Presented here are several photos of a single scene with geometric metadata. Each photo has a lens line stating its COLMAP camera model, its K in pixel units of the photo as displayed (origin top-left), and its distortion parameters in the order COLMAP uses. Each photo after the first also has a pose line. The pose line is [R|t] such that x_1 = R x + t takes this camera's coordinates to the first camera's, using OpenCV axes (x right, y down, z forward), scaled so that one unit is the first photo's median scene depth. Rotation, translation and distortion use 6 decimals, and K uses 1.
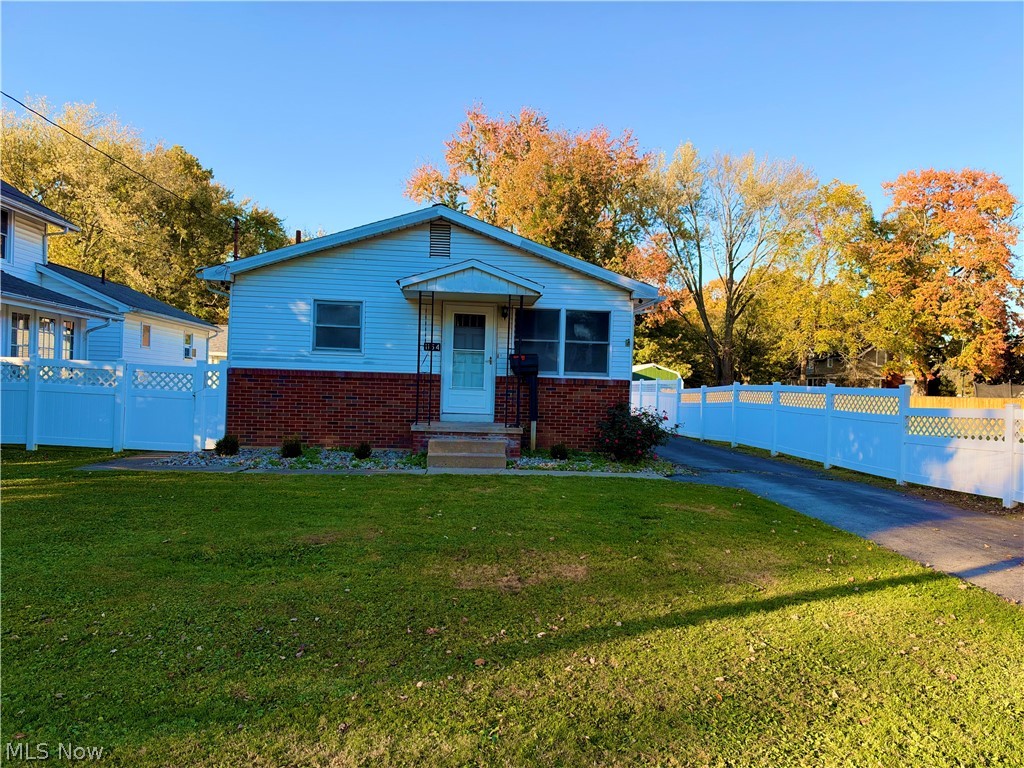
lens RADIAL K [[739.0, 0, 515.6], [0, 739.0, 388.6], [0, 0, 1]] dist [0.051879, -0.072358]
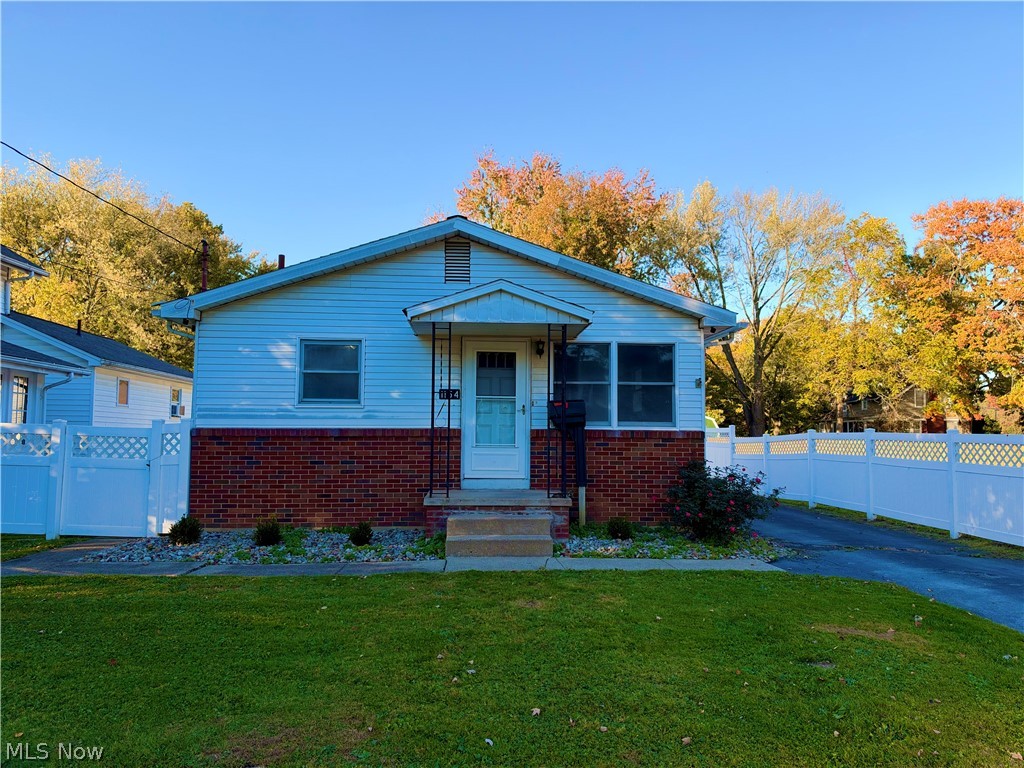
lens RADIAL K [[739.0, 0, 505.4], [0, 739.0, 377.2], [0, 0, 1]] dist [0.051879, -0.072358]
pose [[0.999164, -0.026274, -0.031305, -0.027441], [0.023582, 0.996232, -0.083460, -0.007666], [0.033380, 0.082652, 0.996019, 0.210587]]
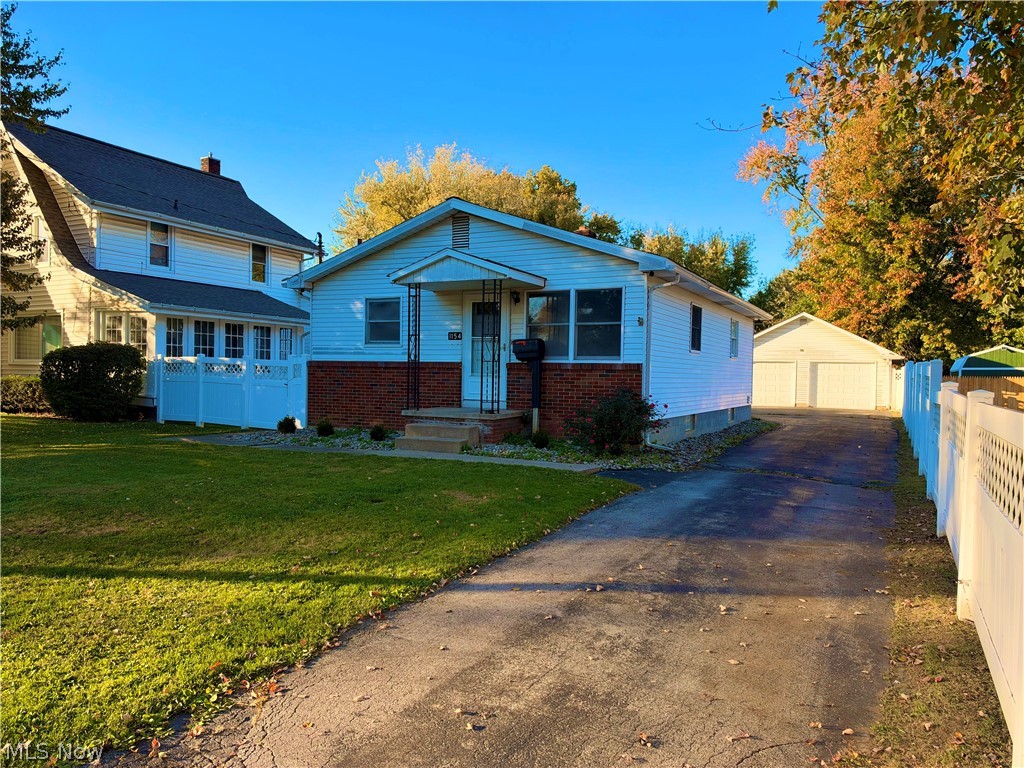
lens RADIAL K [[739.0, 0, 515.7], [0, 739.0, 392.9], [0, 0, 1]] dist [0.051879, -0.072358]
pose [[0.839972, -0.001334, -0.542629, 0.508144], [0.007628, 0.999927, 0.009349, 0.014096], [0.542577, -0.011992, 0.839921, 0.168045]]
